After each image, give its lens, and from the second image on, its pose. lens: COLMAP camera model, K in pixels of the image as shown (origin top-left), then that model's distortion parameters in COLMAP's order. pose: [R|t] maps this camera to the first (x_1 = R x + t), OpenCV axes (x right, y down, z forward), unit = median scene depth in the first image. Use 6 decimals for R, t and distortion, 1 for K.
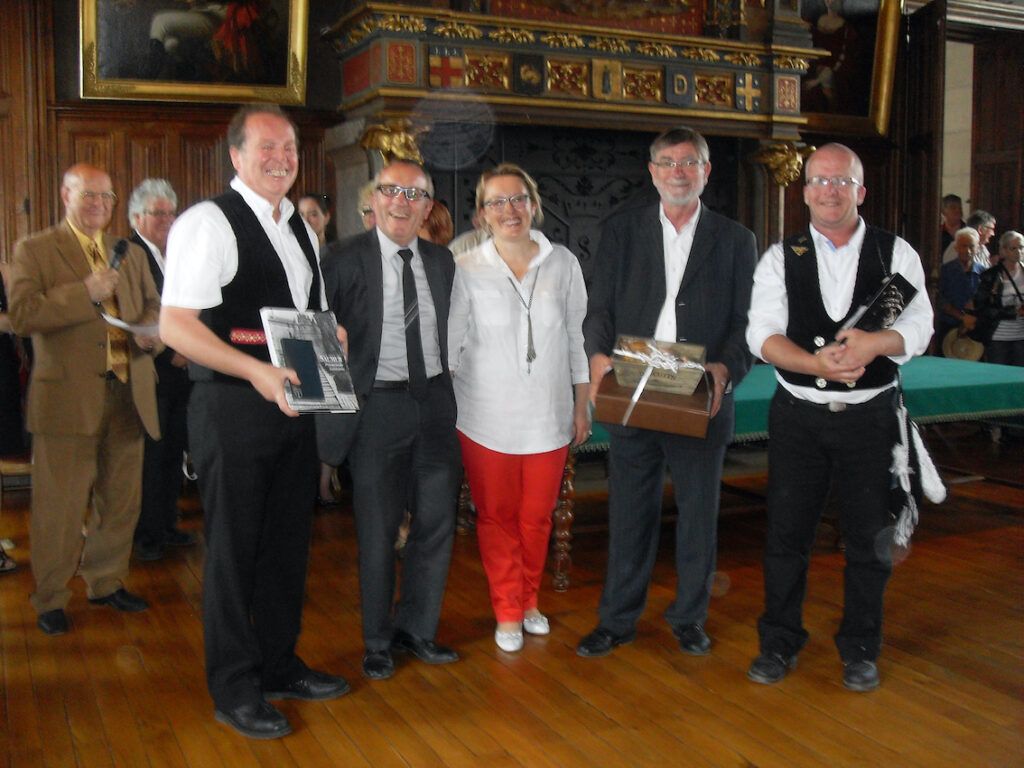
lens RADIAL K [[1154.4, 0, 493.3], [0, 1154.4, 403.2], [0, 0, 1]] dist [-0.198633, 0.217783]
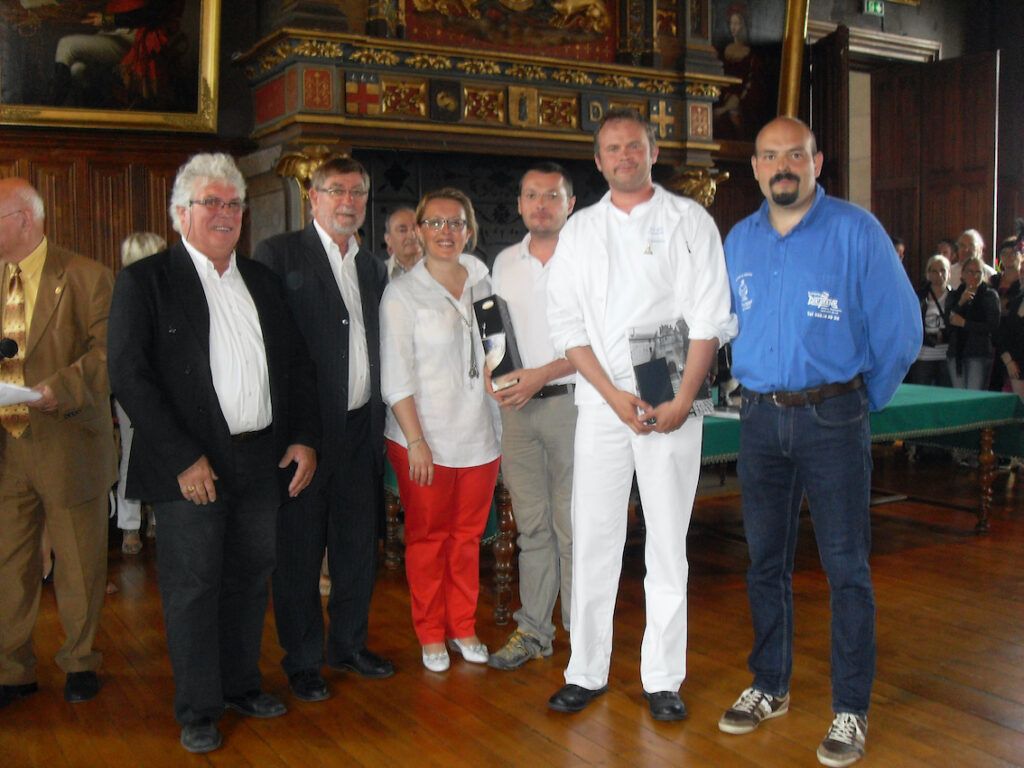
lens RADIAL K [[1154.4, 0, 493.3], [0, 1154.4, 403.2], [0, 0, 1]] dist [-0.198633, 0.217783]
pose [[0.995479, -0.018005, 0.093256, -0.024017], [0.020539, 0.999444, -0.026283, 0.000785], [-0.092730, 0.028080, 0.995295, 0.015027]]
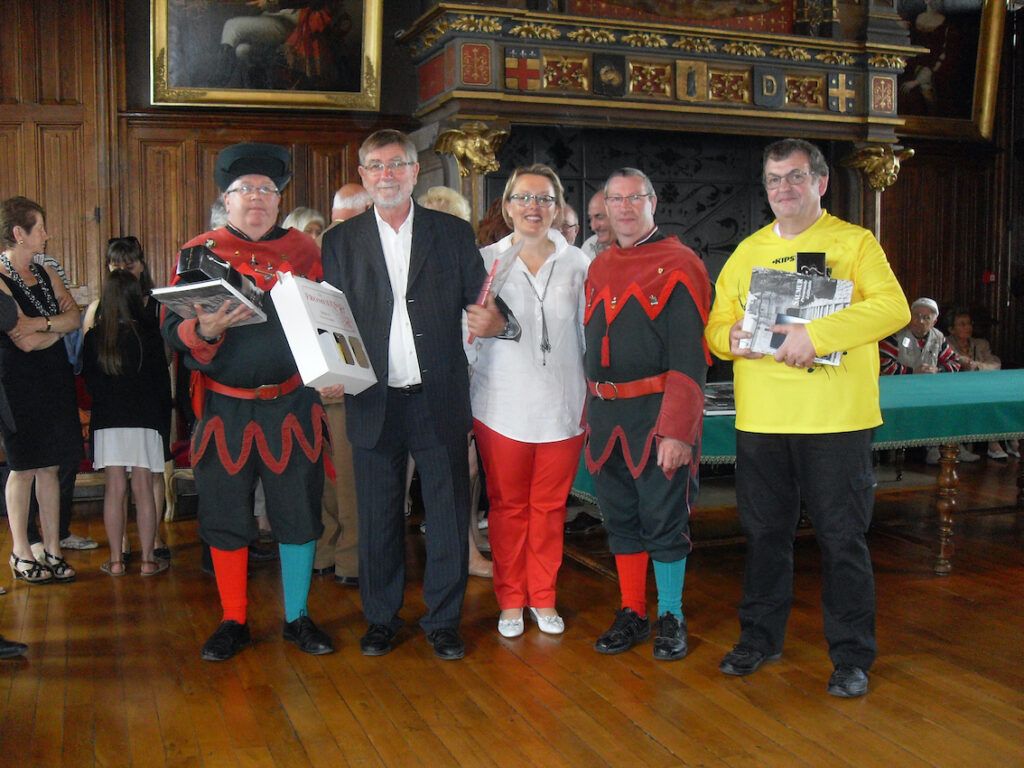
lens RADIAL K [[1155.7, 0, 494.8], [0, 1155.7, 402.7], [0, 0, 1]] dist [-0.194599, 0.204136]
pose [[0.996366, 0.003508, -0.085106, 0.016819], [-0.005244, 0.999783, -0.020179, 0.007143], [0.085017, 0.020552, 0.996168, 0.037601]]
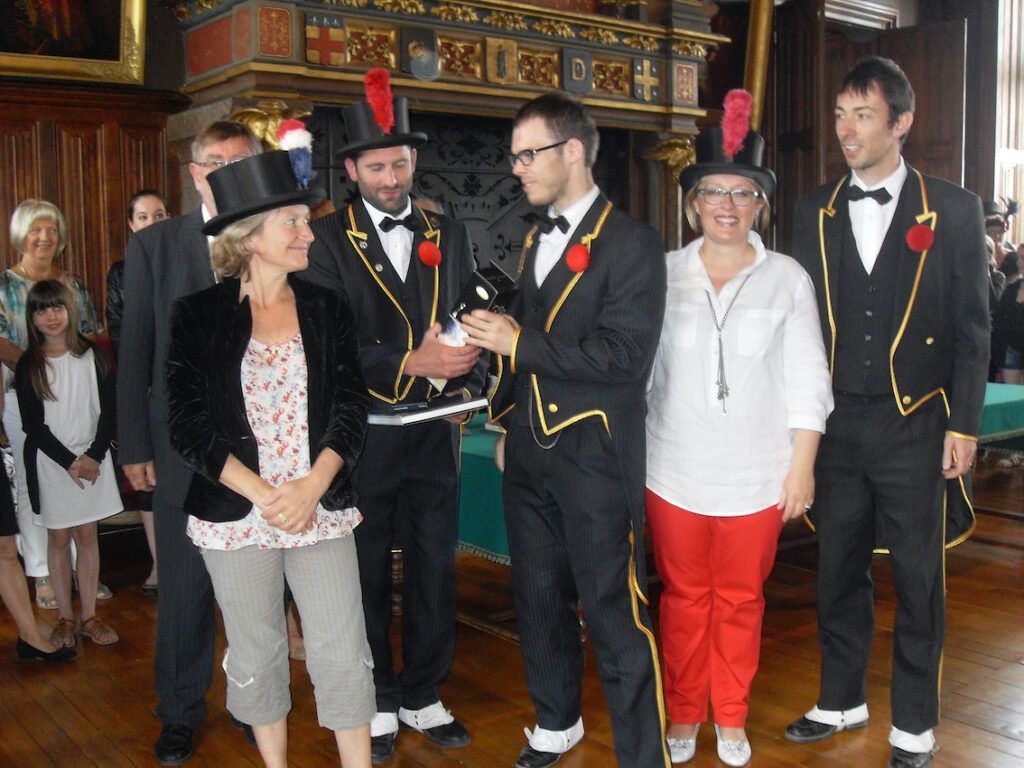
lens RADIAL K [[1154.4, 0, 493.3], [0, 1154.4, 403.2], [0, 0, 1]] dist [-0.198633, 0.217783]
pose [[0.974837, -0.034690, 0.220205, -0.105652], [0.036072, 0.999347, -0.002255, -0.023237], [-0.219983, 0.010142, 0.975451, 0.161850]]
